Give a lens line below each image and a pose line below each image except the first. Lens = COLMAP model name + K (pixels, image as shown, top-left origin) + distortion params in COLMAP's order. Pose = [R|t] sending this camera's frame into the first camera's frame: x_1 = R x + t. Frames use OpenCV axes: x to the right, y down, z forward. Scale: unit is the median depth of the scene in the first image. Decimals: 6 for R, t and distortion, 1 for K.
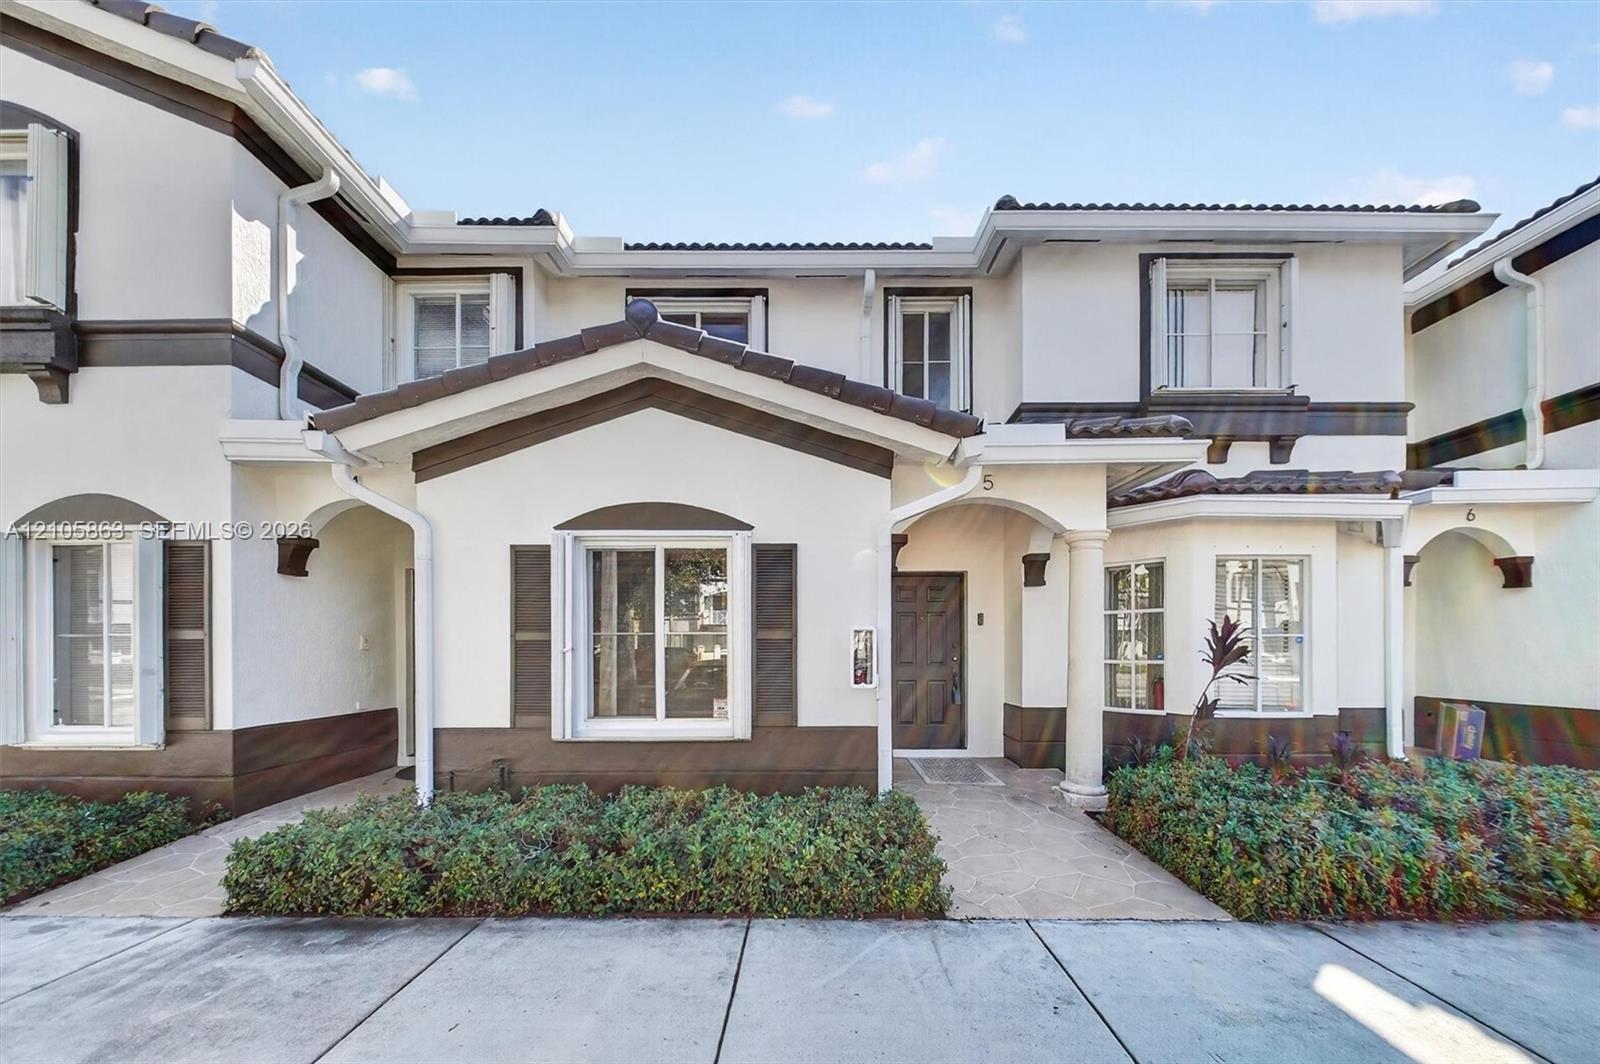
lens RADIAL K [[610.5, 0, 803.3], [0, 610.5, 648.0], [0, 0, 1]] dist [-0.002567, -0.000567]
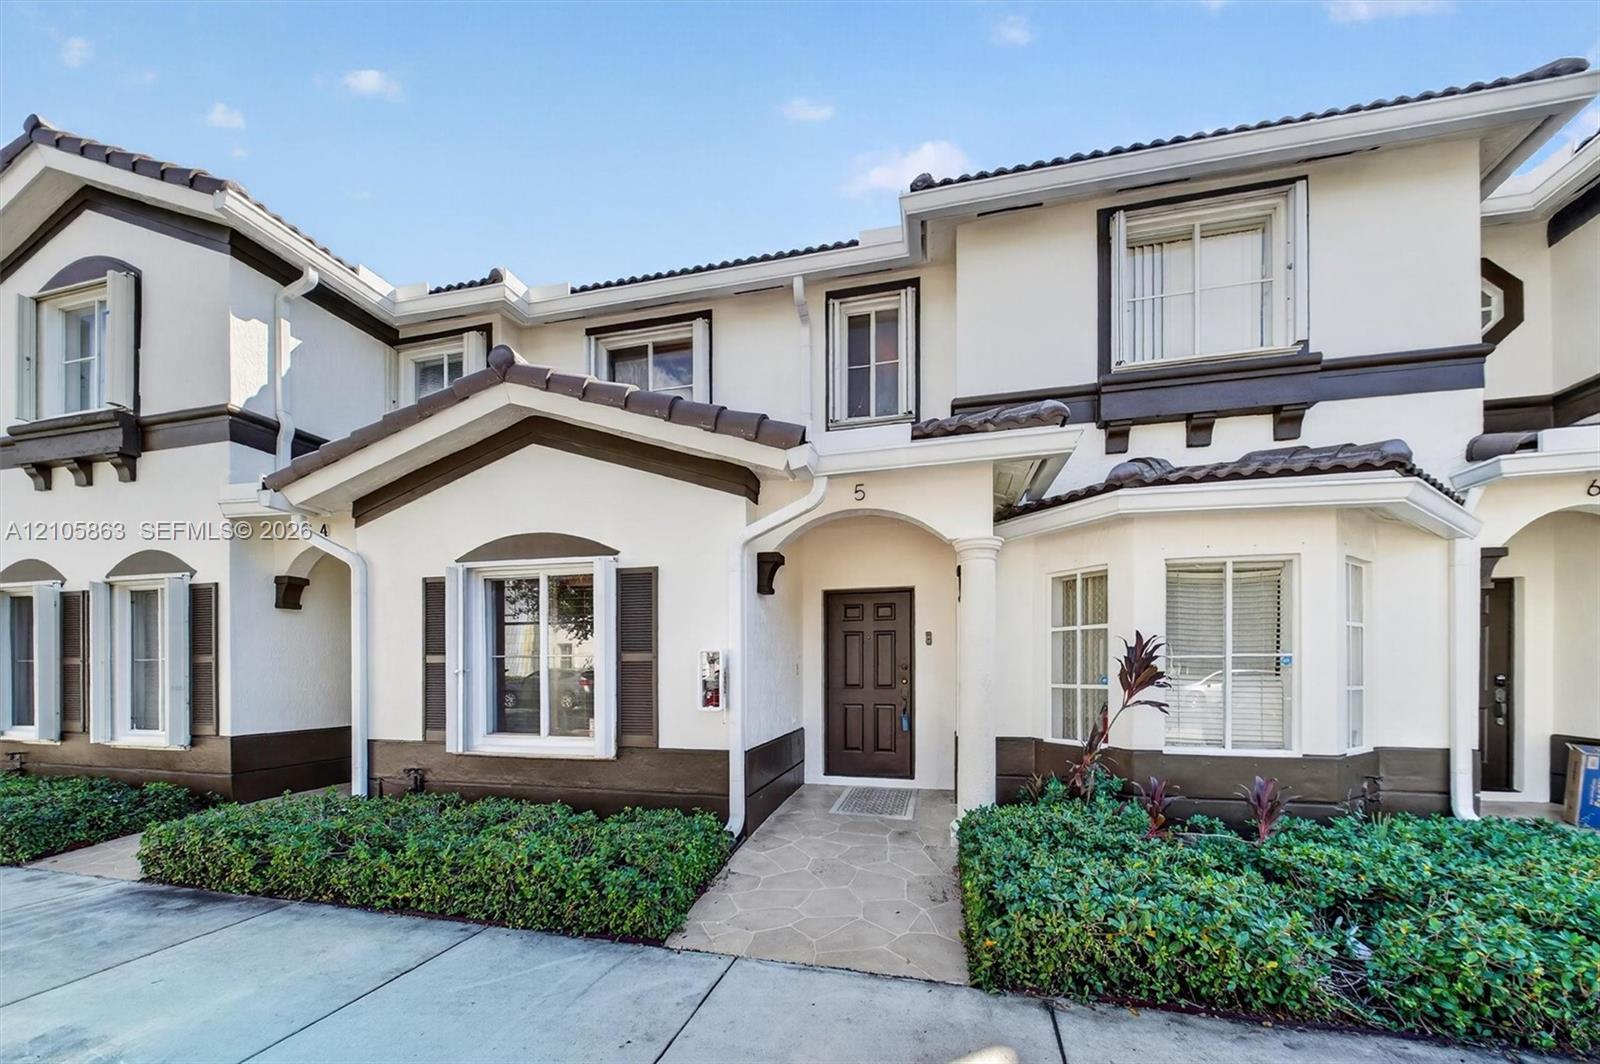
lens RADIAL K [[629.9, 0, 798.3], [0, 629.9, 669.1], [0, 0, 1]] dist [-0.002165, -0.000360]
pose [[0.968451, 0.000627, -0.249205, 0.472575], [-0.000210, 0.999999, 0.001699, -0.003444], [0.249206, -0.001593, 0.968449, 0.049397]]
